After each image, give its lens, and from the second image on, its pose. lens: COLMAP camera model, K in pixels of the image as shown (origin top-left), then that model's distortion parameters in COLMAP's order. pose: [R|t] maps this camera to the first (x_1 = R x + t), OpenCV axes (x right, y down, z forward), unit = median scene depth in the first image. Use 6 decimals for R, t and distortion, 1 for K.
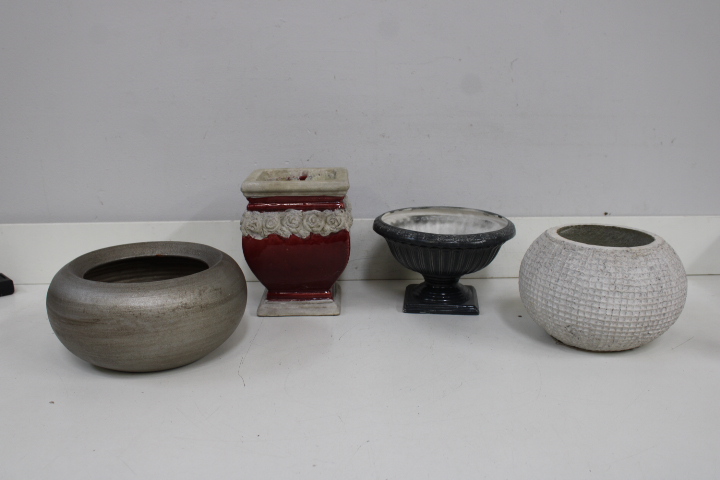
lens RADIAL K [[708.3, 0, 361.2], [0, 708.3, 239.1], [0, 0, 1]] dist [-0.042577, 0.000000]
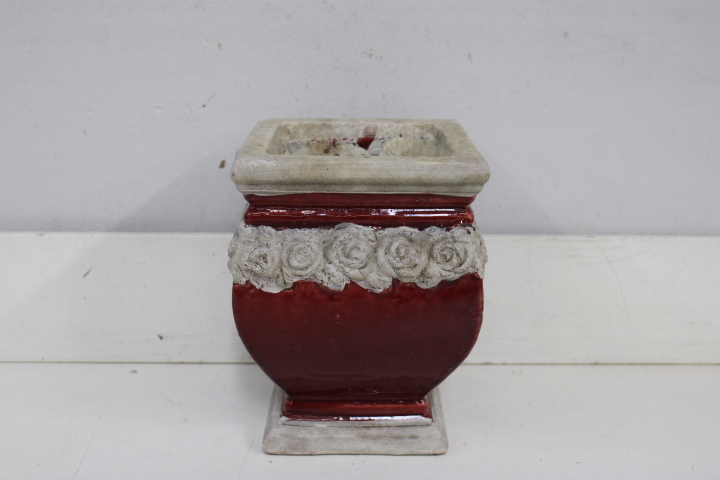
lens RADIAL K [[899.3, 0, 364.6], [0, 899.3, 239.8], [0, 0, 1]] dist [-0.042601, 0.000000]
pose [[0.999713, 0.022379, -0.008584, -0.085268], [-0.021773, 0.997630, 0.065264, -0.068152], [0.010024, -0.065059, 0.997831, 0.465576]]
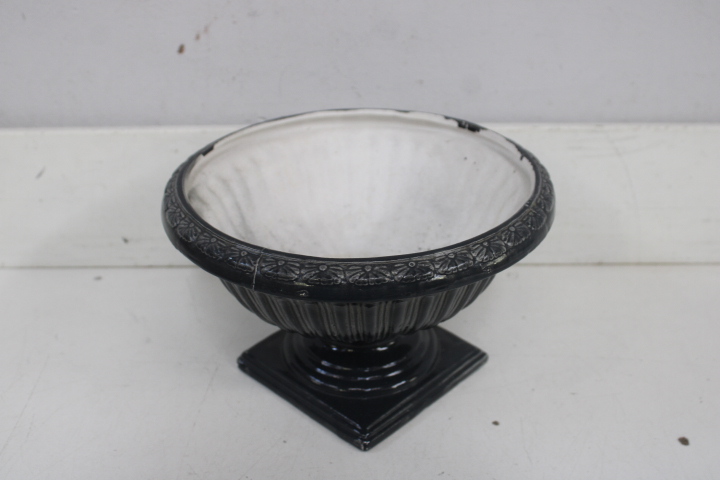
lens RADIAL K [[854.4, 0, 360.0], [0, 854.4, 235.0], [0, 0, 1]] dist [-0.050454, 0.000000]
pose [[0.999292, 0.015788, -0.034136, -0.057700], [-0.006483, 0.966347, 0.257161, -0.107480], [0.037047, -0.256758, 0.965765, 0.577138]]
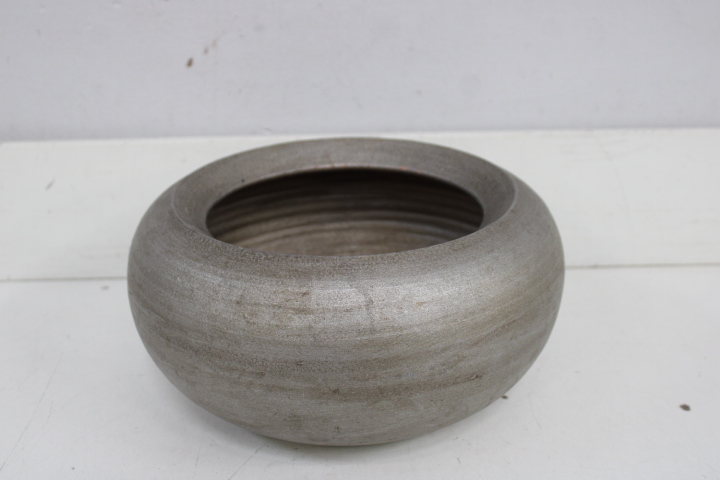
lens RADIAL K [[899.3, 0, 361.4], [0, 899.3, 232.8], [0, 0, 1]] dist [-0.042601, 0.000000]
pose [[0.999981, -0.003463, -0.005140, -0.076774], [0.004238, 0.987235, 0.159217, -0.059857], [0.004523, -0.159236, 0.987230, 0.512558]]
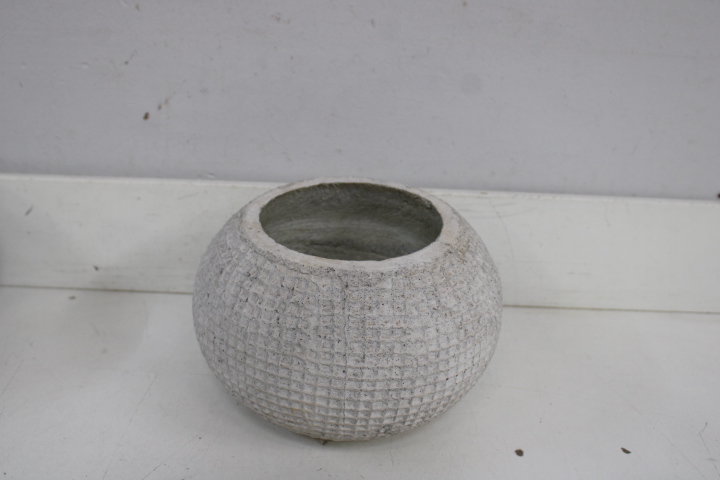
lens RADIAL K [[757.5, 0, 355.1], [0, 757.5, 242.9], [0, 0, 1]] dist [-0.070312, 0.000000]
pose [[0.997777, 0.059536, -0.029934, 0.001556], [-0.051042, 0.971599, 0.231063, -0.132554], [0.042841, -0.229022, 0.972478, 0.530709]]
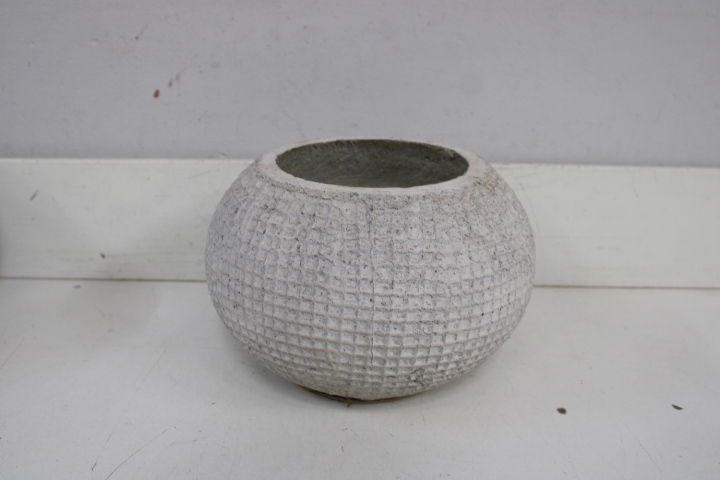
lens RADIAL K [[757.5, 0, 357.9], [0, 757.5, 238.5], [0, 0, 1]] dist [-0.070312, 0.000000]
pose [[0.998686, 0.032455, -0.039663, -0.005744], [-0.027372, 0.992082, 0.122572, -0.039887], [0.043327, -0.121325, 0.991667, 0.543538]]
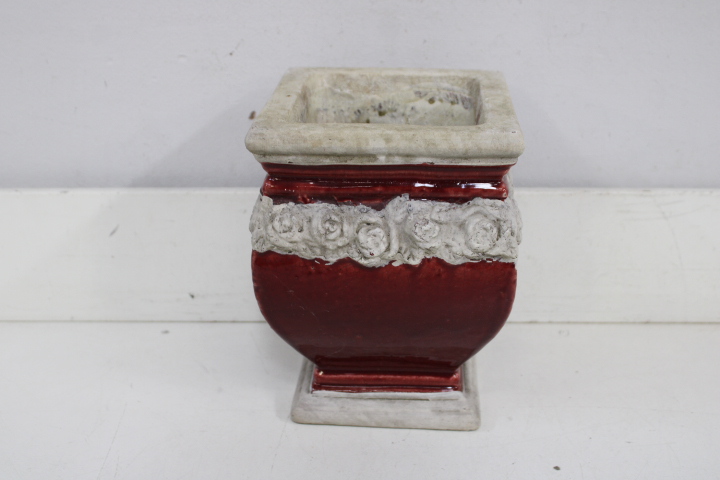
lens RADIAL K [[899.3, 0, 364.3], [0, 899.3, 240.9], [0, 0, 1]] dist [-0.042601, 0.000000]
pose [[0.998773, 0.021620, -0.044557, -0.090408], [-0.012962, 0.982436, 0.186147, -0.113270], [0.047799, -0.185341, 0.981511, 0.510581]]
